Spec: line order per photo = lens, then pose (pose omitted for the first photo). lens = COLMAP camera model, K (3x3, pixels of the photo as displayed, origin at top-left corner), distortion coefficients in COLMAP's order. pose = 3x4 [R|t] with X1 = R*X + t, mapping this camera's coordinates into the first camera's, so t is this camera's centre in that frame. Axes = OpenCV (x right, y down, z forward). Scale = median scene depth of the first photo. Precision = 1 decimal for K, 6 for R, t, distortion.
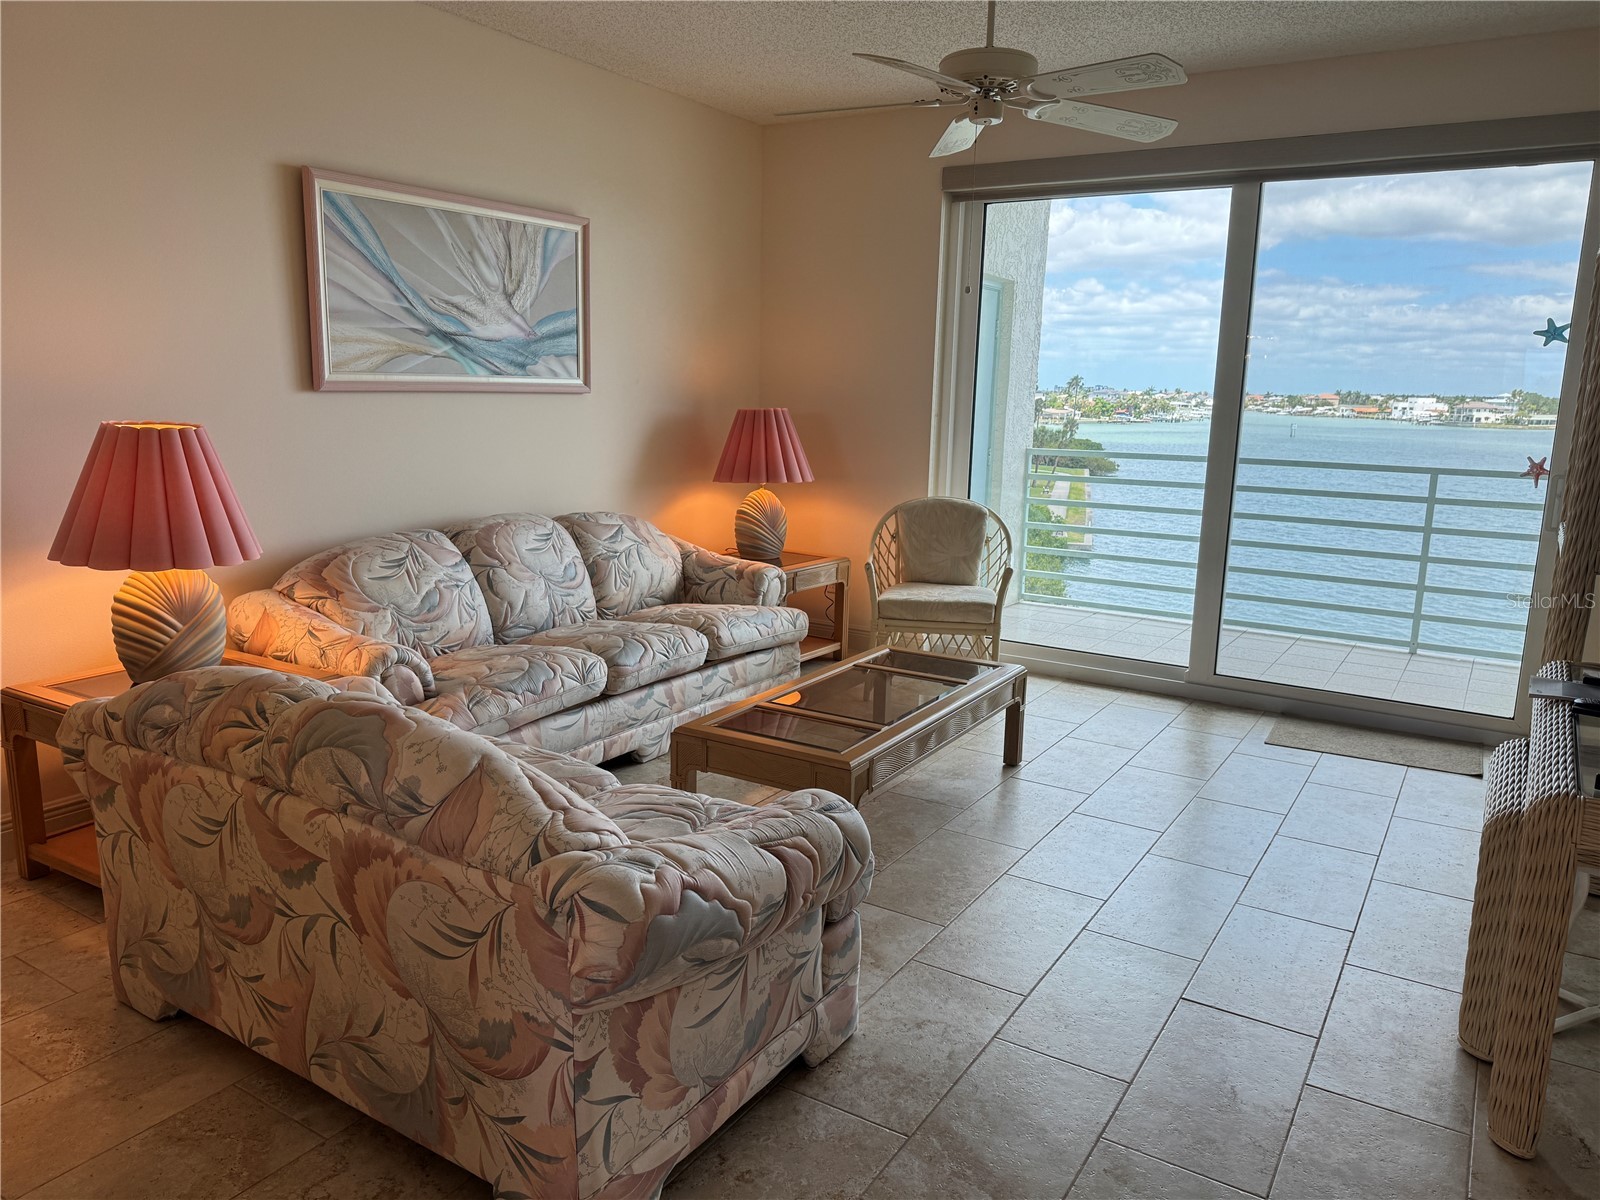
lens RADIAL K [[1112.4, 0, 810.0], [0, 1112.4, 603.4], [0, 0, 1]] dist [0.123634, -0.211343]
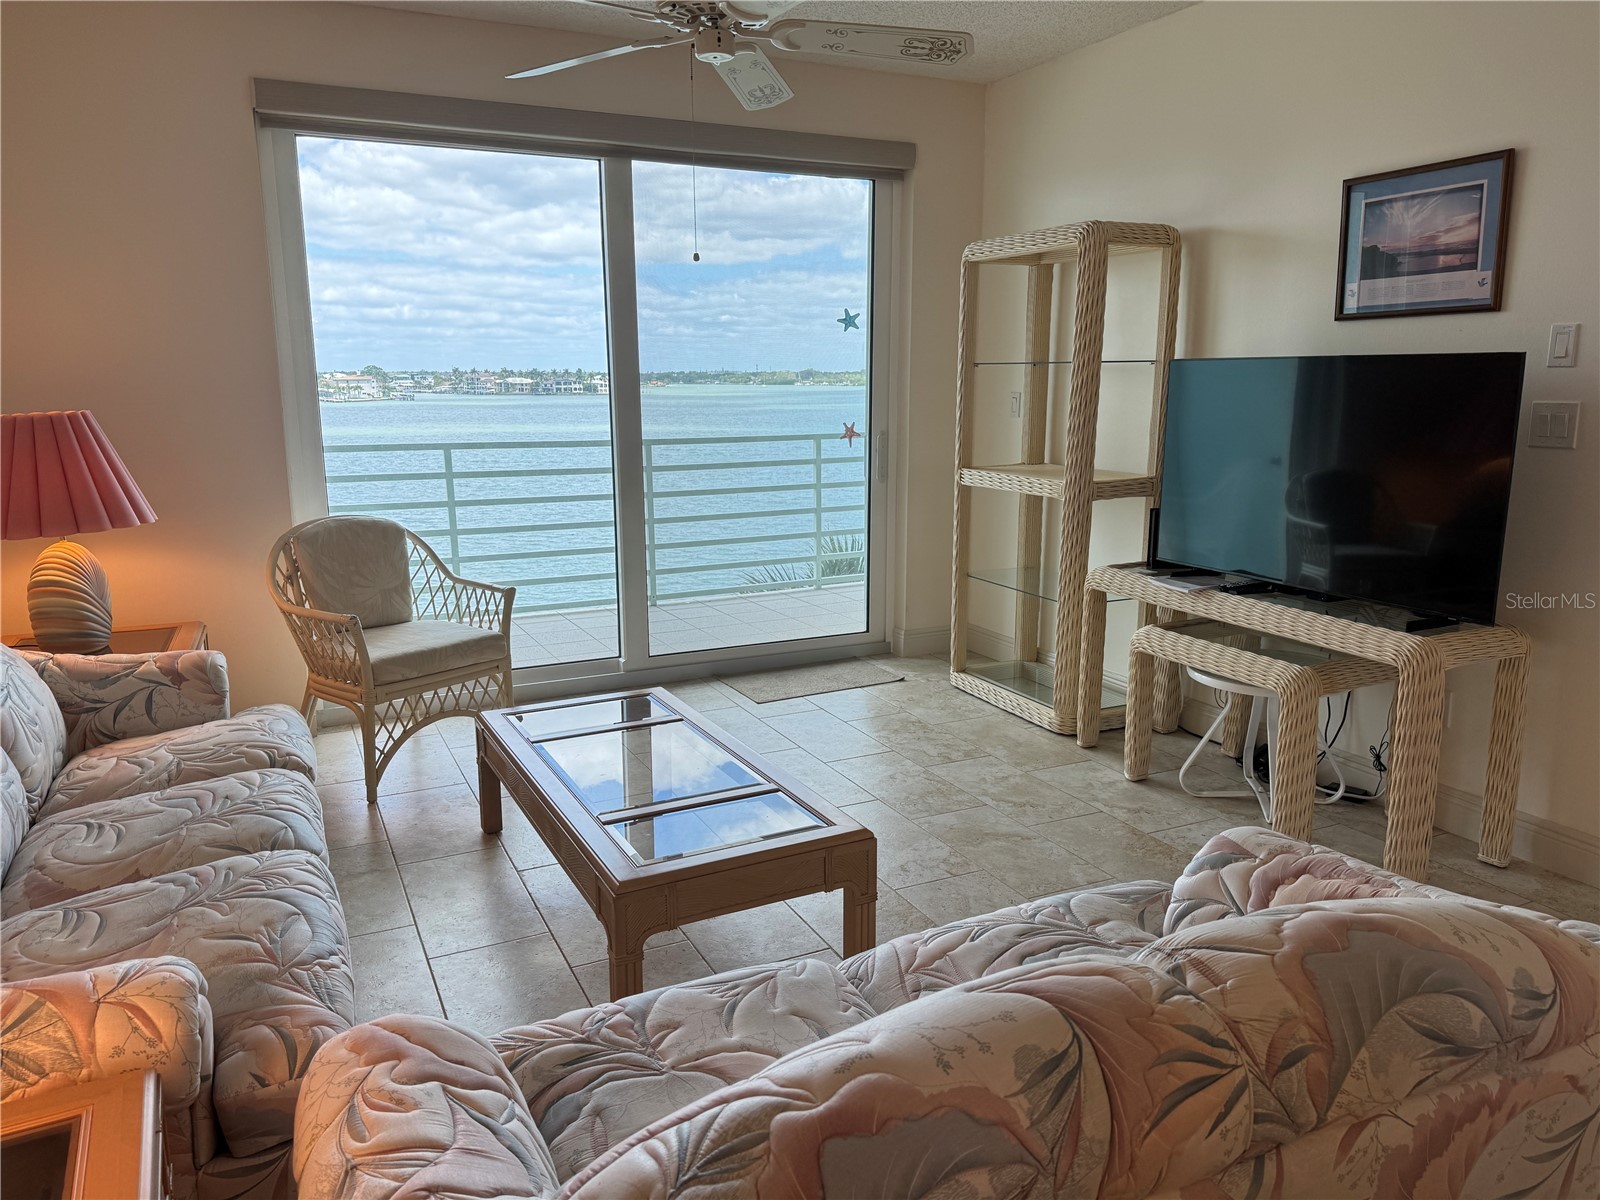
lens RADIAL K [[1112.4, 0, 810.0], [0, 1112.4, 603.4], [0, 0, 1]] dist [0.123634, -0.211343]
pose [[0.515608, -0.192844, 0.834841, -0.393855], [0.176176, 0.977385, 0.116963, -0.075694], [-0.838517, 0.086772, 0.537922, 0.348576]]
